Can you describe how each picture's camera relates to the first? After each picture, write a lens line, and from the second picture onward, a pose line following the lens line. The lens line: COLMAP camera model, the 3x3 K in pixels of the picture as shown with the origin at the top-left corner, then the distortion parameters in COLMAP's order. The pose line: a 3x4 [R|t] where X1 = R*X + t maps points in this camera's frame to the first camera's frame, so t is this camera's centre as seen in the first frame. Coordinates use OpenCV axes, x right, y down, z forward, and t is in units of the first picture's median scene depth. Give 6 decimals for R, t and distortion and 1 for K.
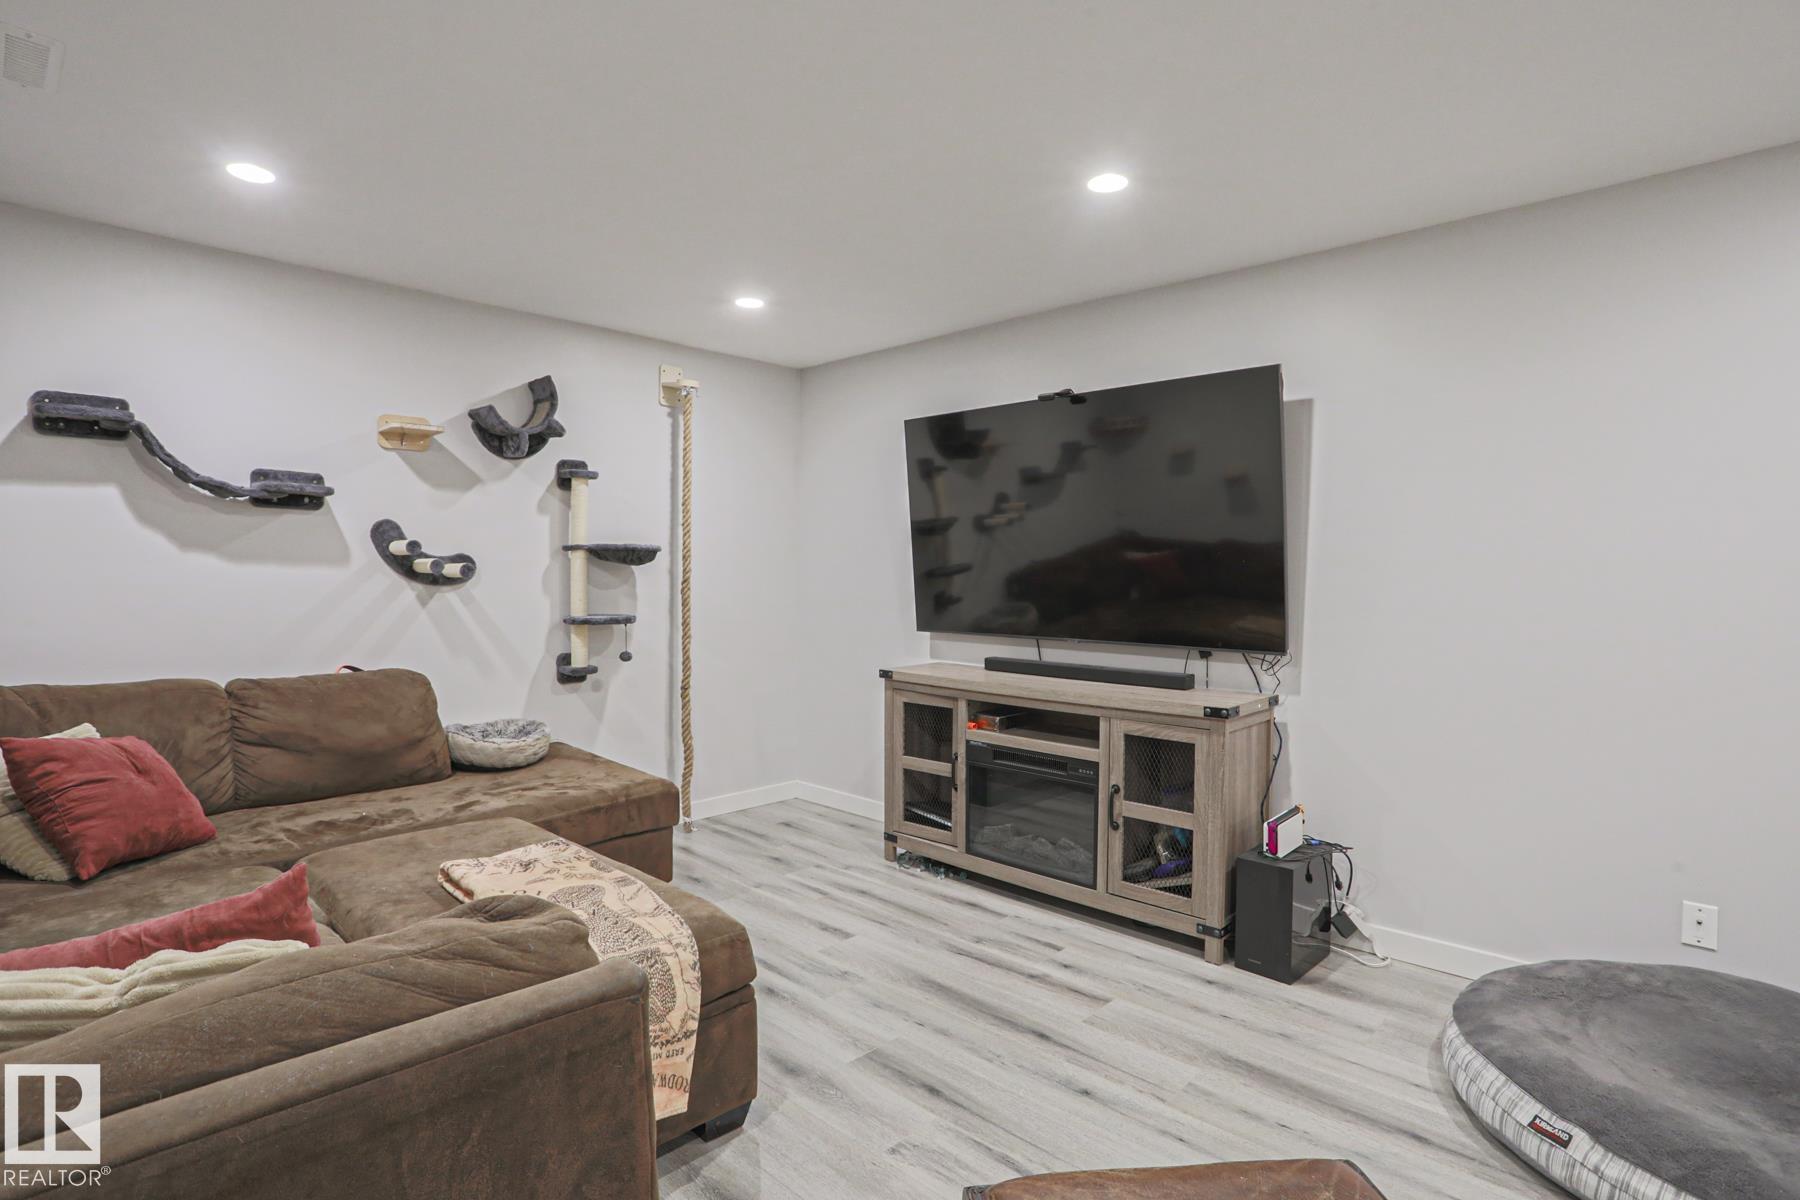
lens RADIAL K [[901.9, 0, 900.0], [0, 901.9, 600.0], [0, 0, 1]] dist [-0.070290, 0.031163]
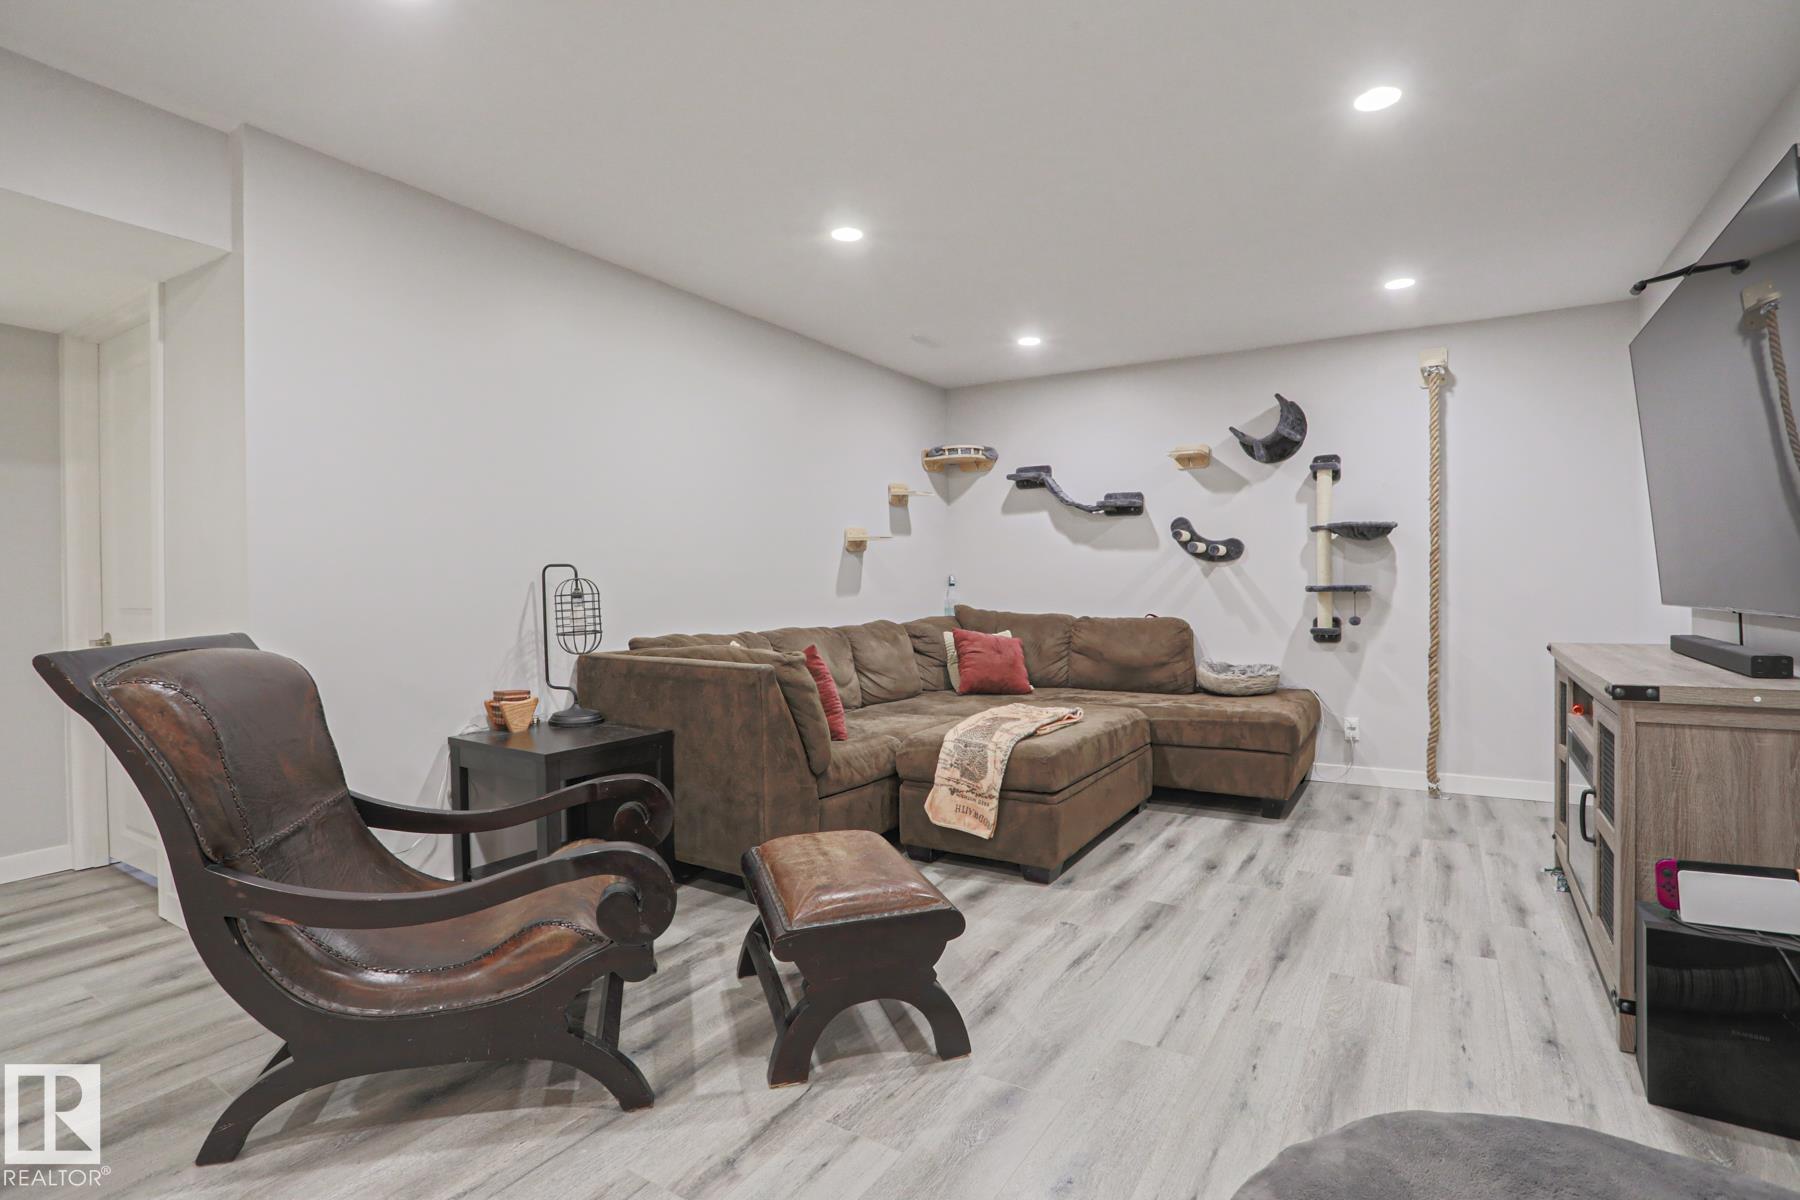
lens RADIAL K [[864.3, 0, 865.3], [0, 864.3, 584.2], [0, 0, 1]] dist [-0.072743, 0.028899]
pose [[0.182552, -0.006711, -0.983173, 0.763705], [-0.017756, 0.999791, -0.010121, 0.046549], [0.983036, 0.019305, 0.182394, 0.231586]]
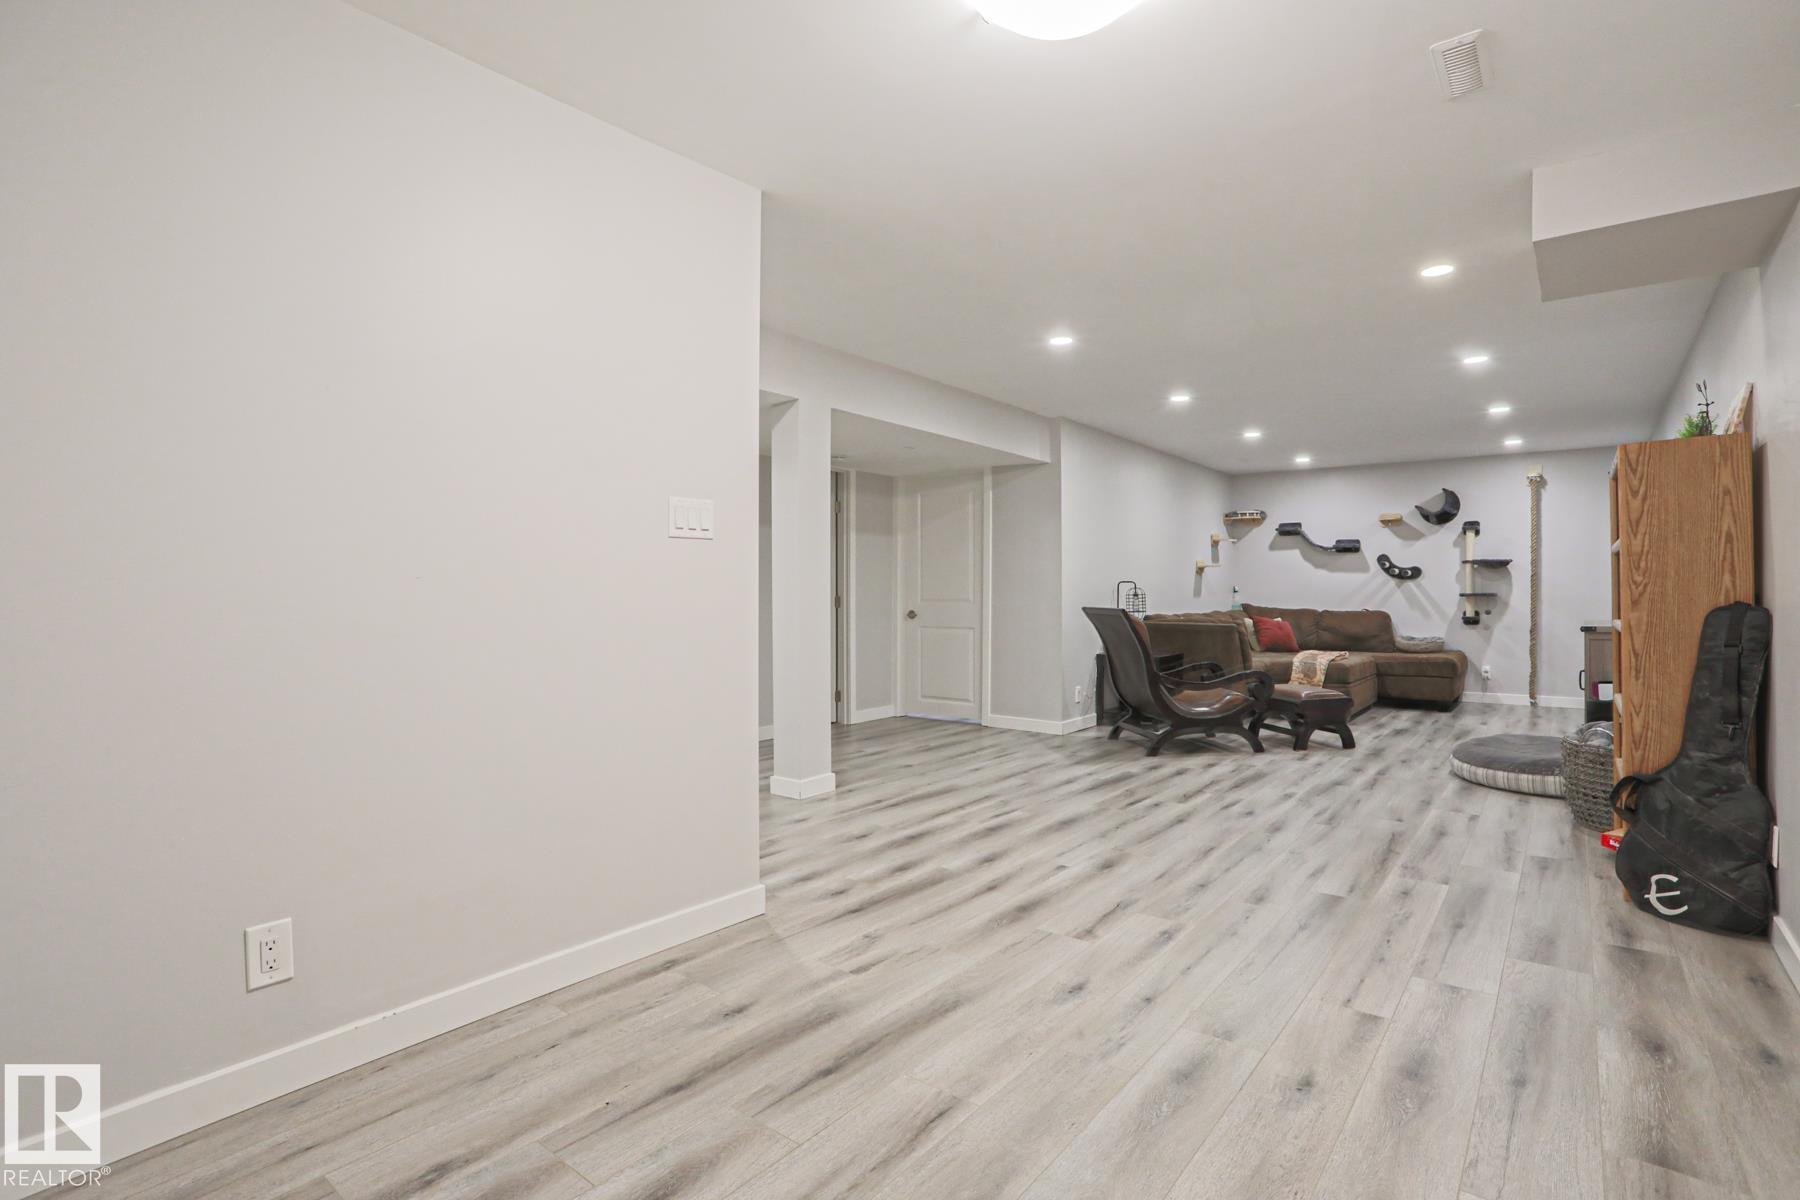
lens RADIAL K [[864.3, 0, 865.3], [0, 864.3, 584.2], [0, 0, 1]] dist [-0.072743, 0.028899]
pose [[0.068654, -0.013565, -0.997548, 1.890275], [-0.025407, 0.999559, -0.015341, 0.078053], [0.997317, 0.026398, 0.068279, -0.732329]]
